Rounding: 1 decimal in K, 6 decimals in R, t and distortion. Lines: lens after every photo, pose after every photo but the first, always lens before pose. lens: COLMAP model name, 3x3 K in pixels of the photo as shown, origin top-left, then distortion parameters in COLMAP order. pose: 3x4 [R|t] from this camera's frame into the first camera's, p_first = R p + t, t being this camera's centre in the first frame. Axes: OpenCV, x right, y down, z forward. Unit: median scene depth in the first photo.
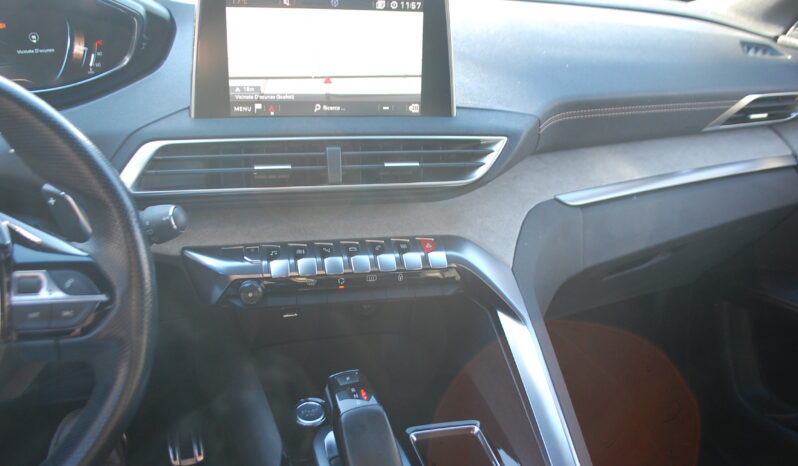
lens RADIAL K [[672.3, 0, 398.8], [0, 672.3, 277.9], [0, 0, 1]] dist [-0.099741, 0.005425]
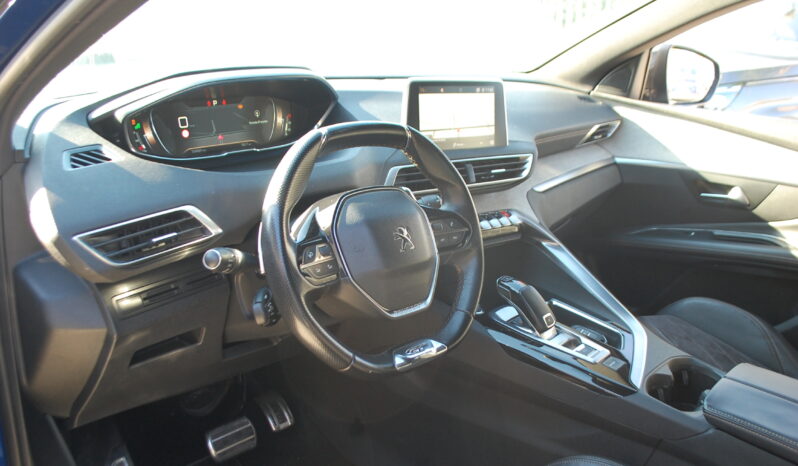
lens RADIAL K [[672.3, 0, 398.8], [0, 672.3, 277.9], [0, 0, 1]] dist [-0.099741, 0.005425]
pose [[0.905922, -0.151196, 0.395530, -1.064885], [0.184998, 0.981541, -0.048512, 0.173766], [-0.380894, 0.117121, 0.917171, -0.619854]]
